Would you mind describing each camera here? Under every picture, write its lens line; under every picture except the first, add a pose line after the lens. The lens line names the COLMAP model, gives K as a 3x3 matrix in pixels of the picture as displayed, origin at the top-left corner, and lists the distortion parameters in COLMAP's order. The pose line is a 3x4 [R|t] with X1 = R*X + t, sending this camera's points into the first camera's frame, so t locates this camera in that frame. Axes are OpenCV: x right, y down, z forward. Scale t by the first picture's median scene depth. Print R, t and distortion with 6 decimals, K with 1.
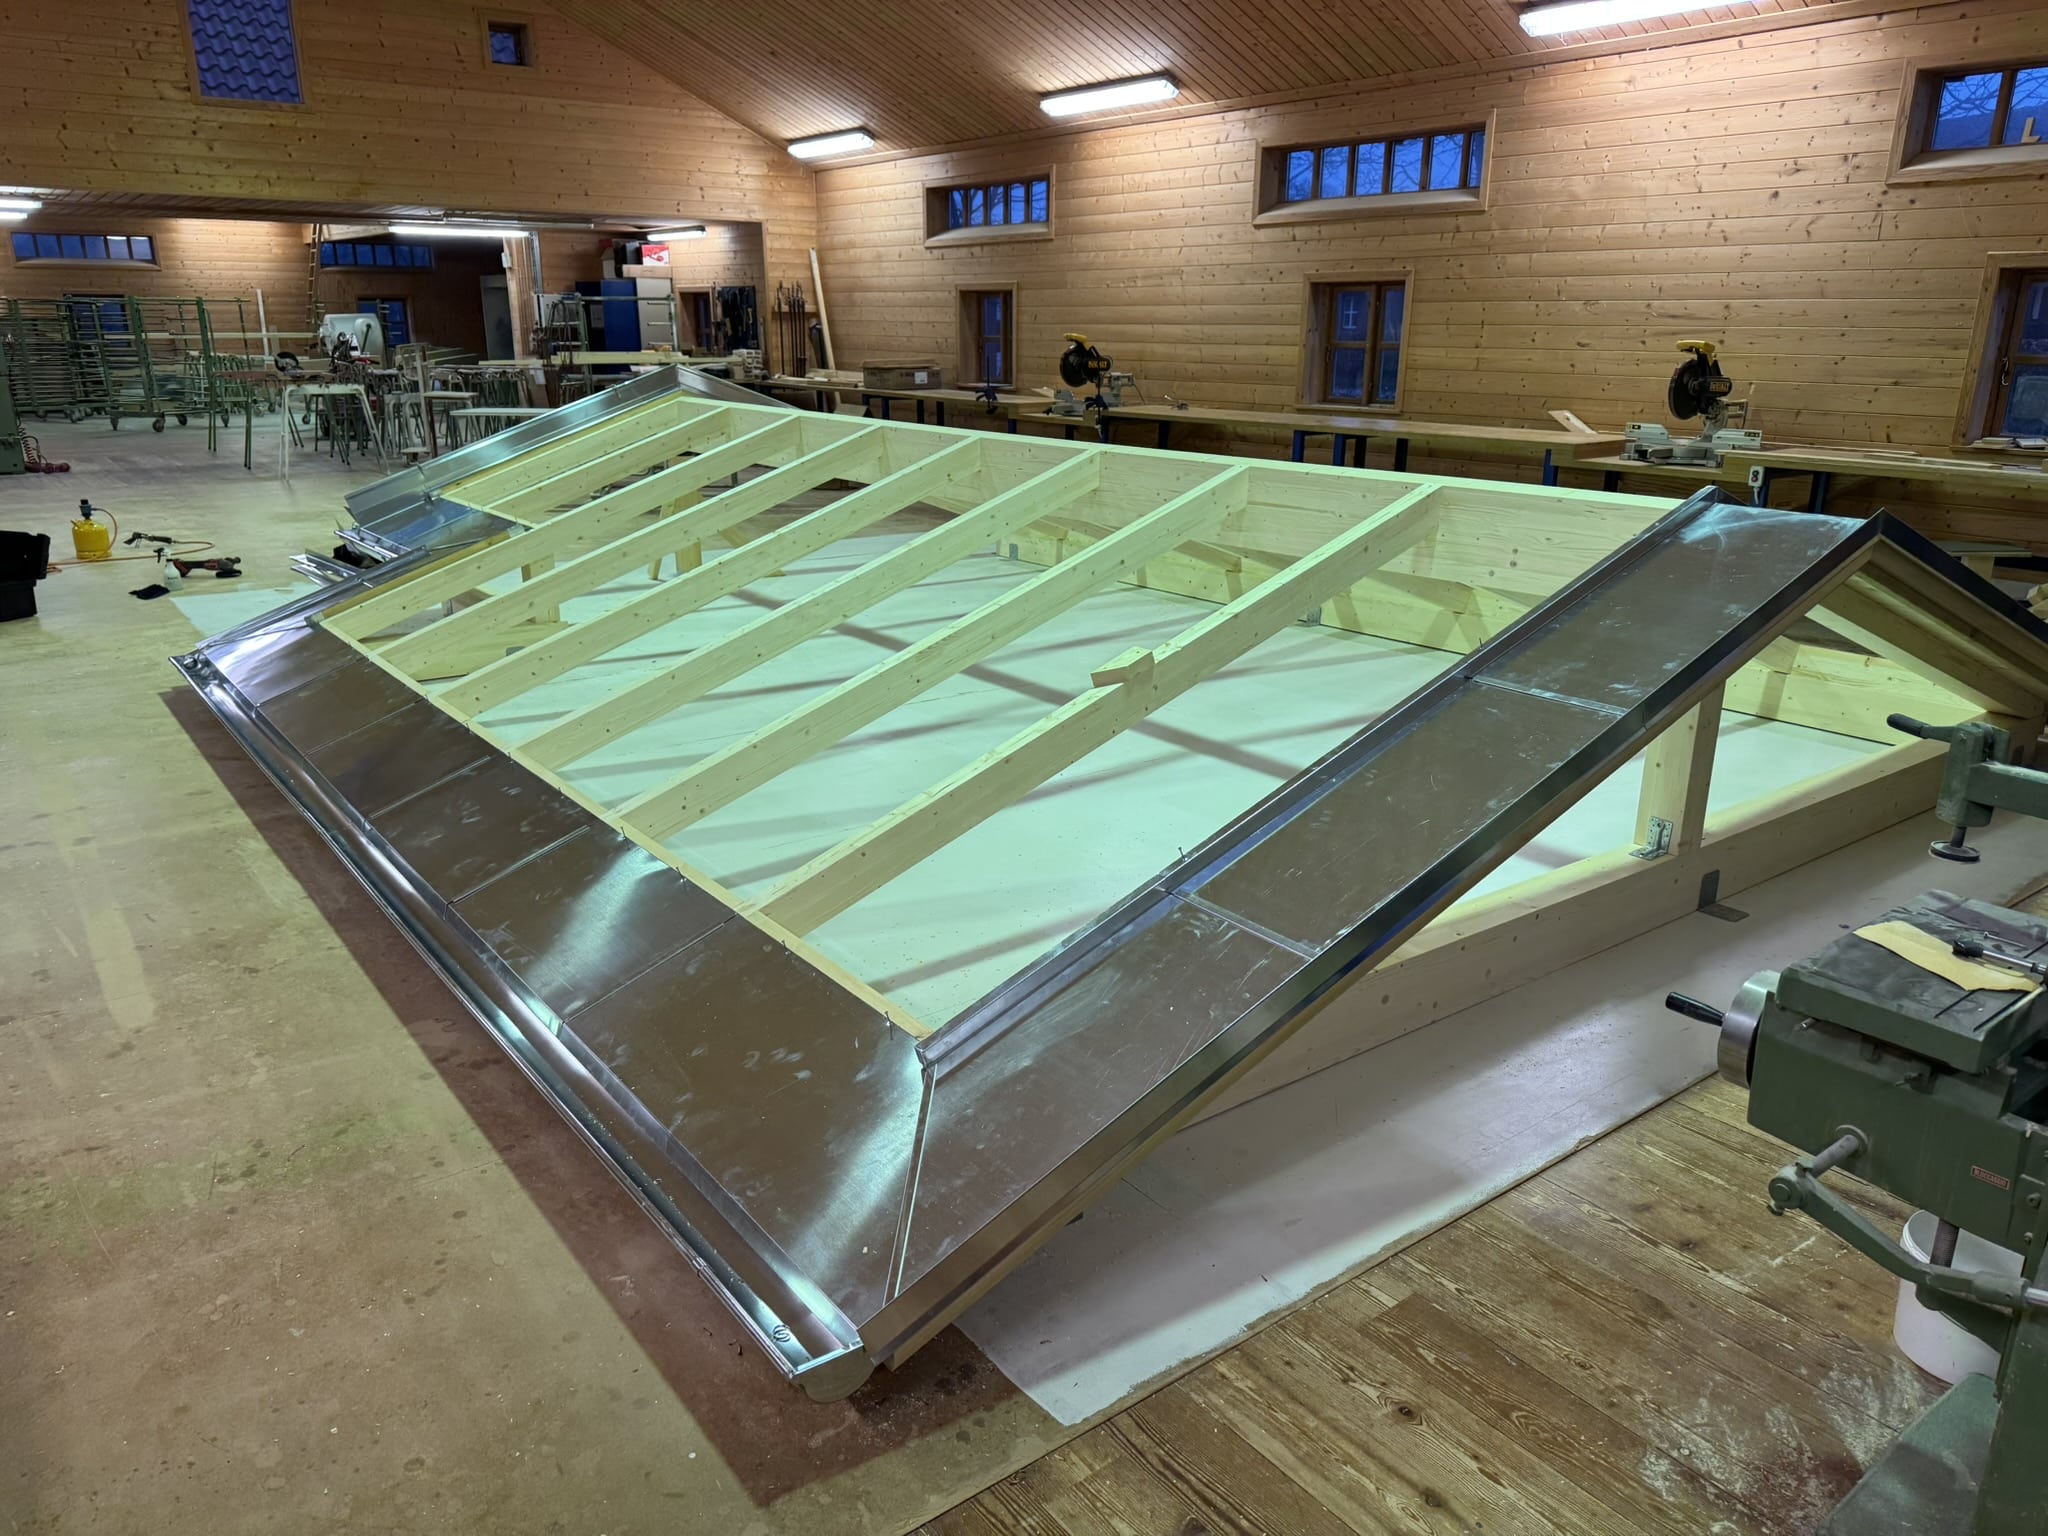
lens RADIAL K [[1447.0, 0, 1024.0], [0, 1447.0, 768.0], [0, 0, 1]] dist [0.037947, -0.041473]
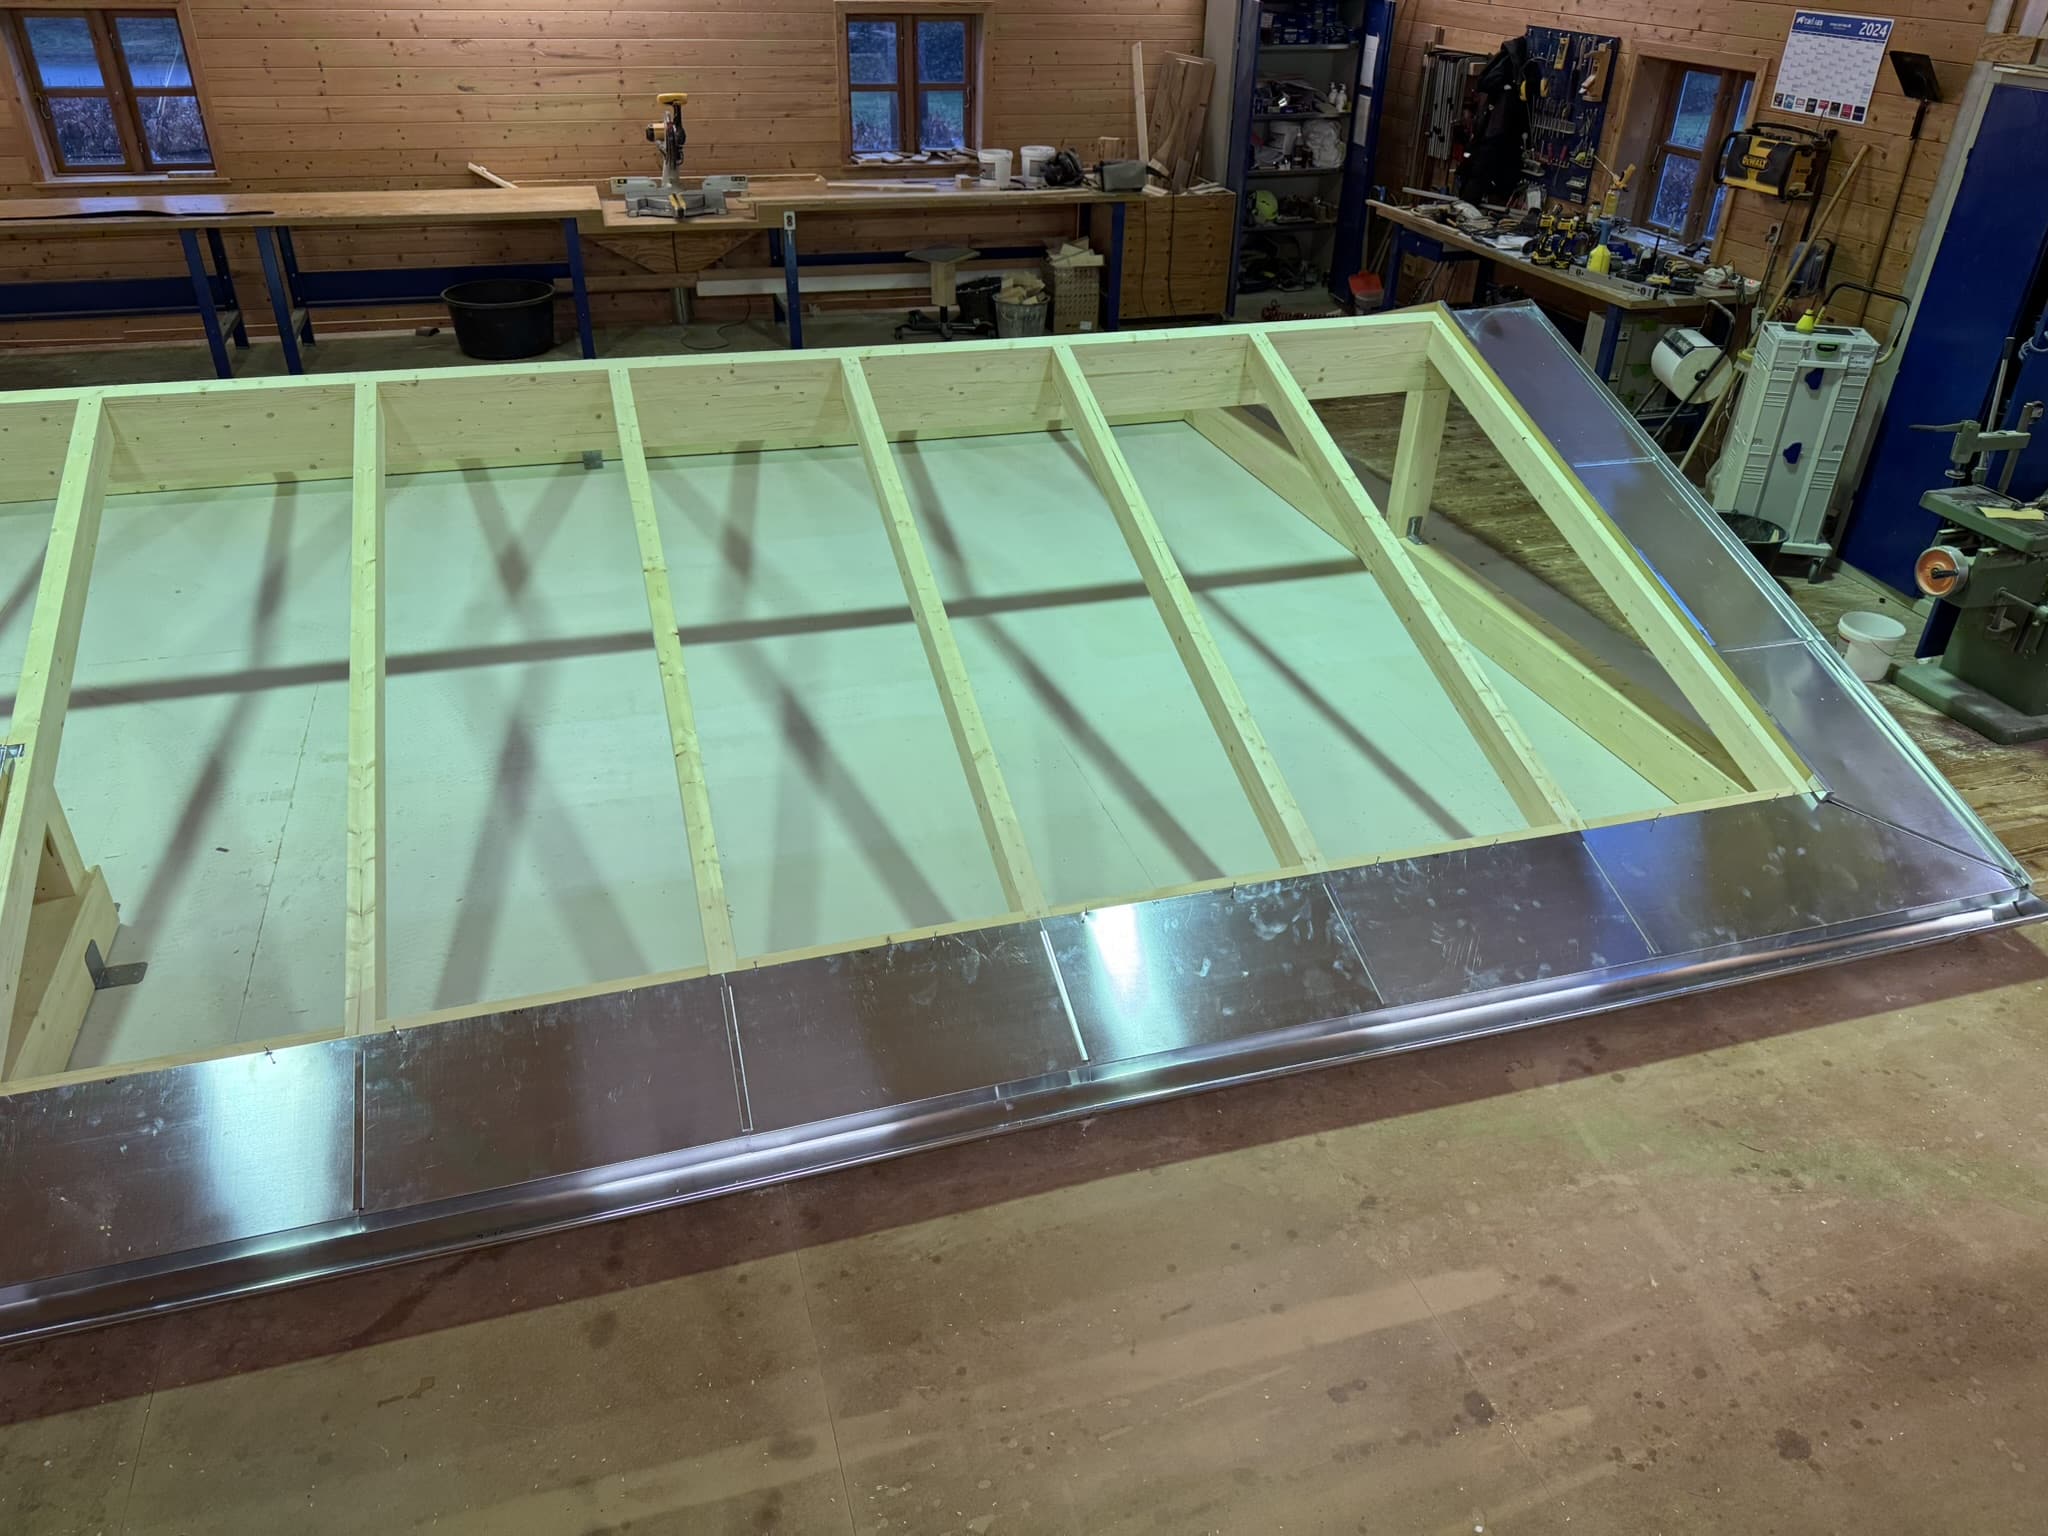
lens RADIAL K [[1447.0, 0, 1024.0], [0, 1447.0, 768.0], [0, 0, 1]] dist [0.037947, -0.041473]
pose [[0.341989, -0.482214, 0.806544, -0.568472], [0.258279, 0.873475, 0.412715, -0.248702], [-0.903513, 0.067170, 0.423264, 0.374995]]
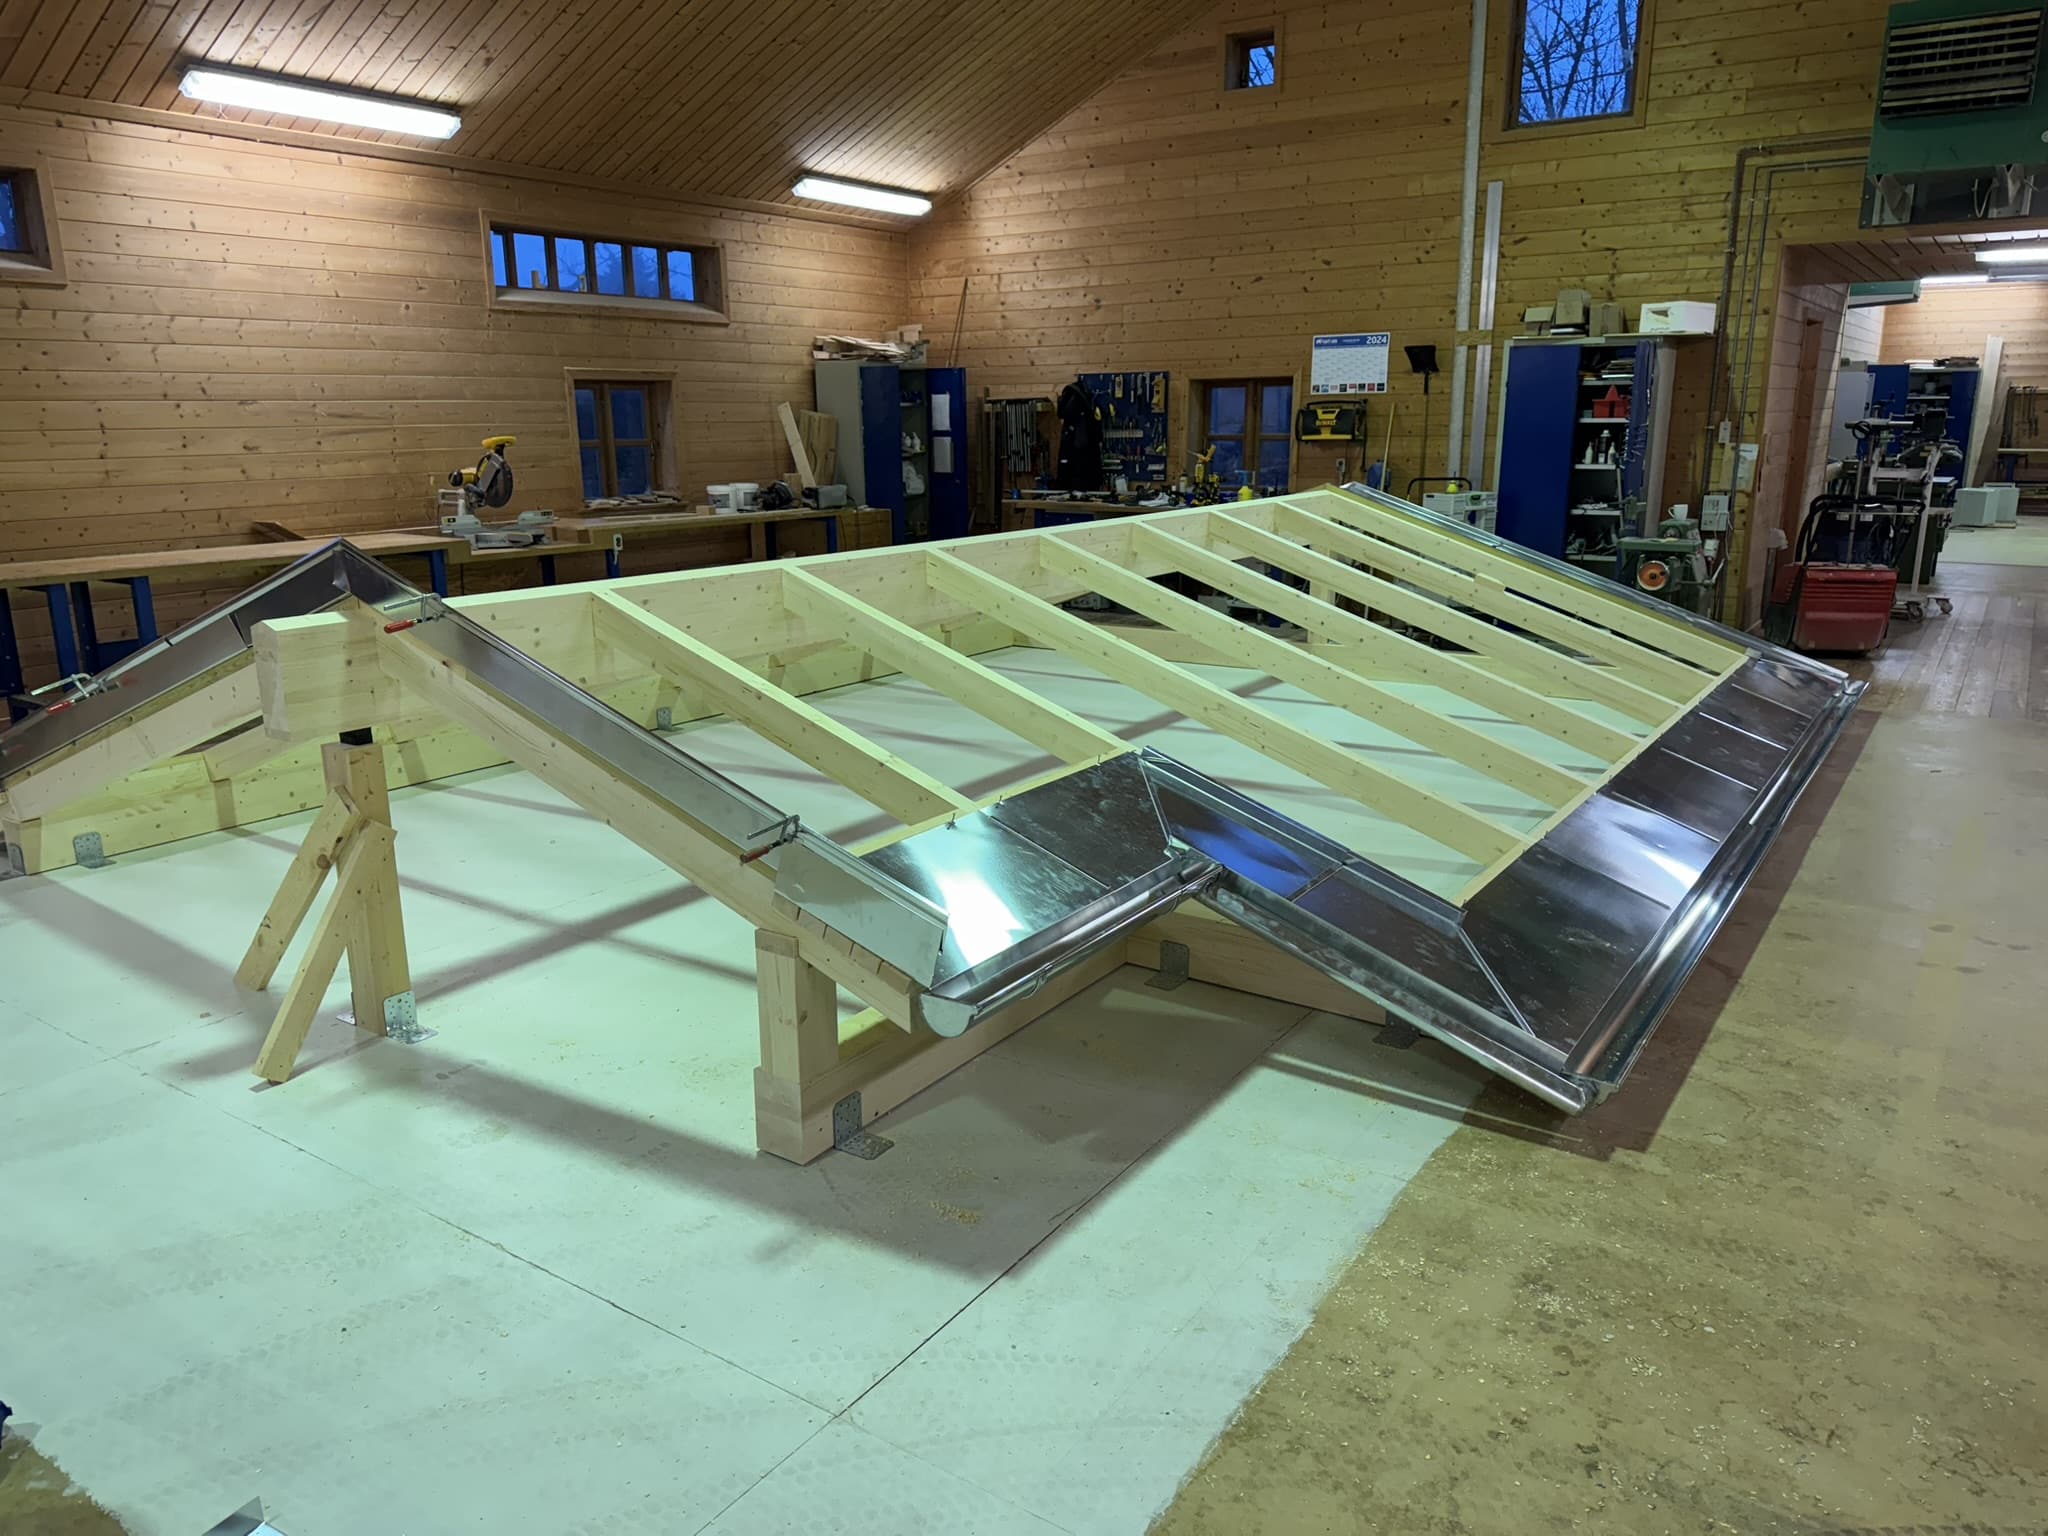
lens RADIAL K [[1448.2, 0, 1047.6], [0, 1448.2, 773.1], [0, 0, 1]] dist [0.025245, -0.051338]
pose [[-0.319666, -0.229940, 0.919207, -0.792873], [0.288634, 0.900373, 0.325605, -0.317996], [-0.902499, 0.369399, -0.221451, 1.015381]]
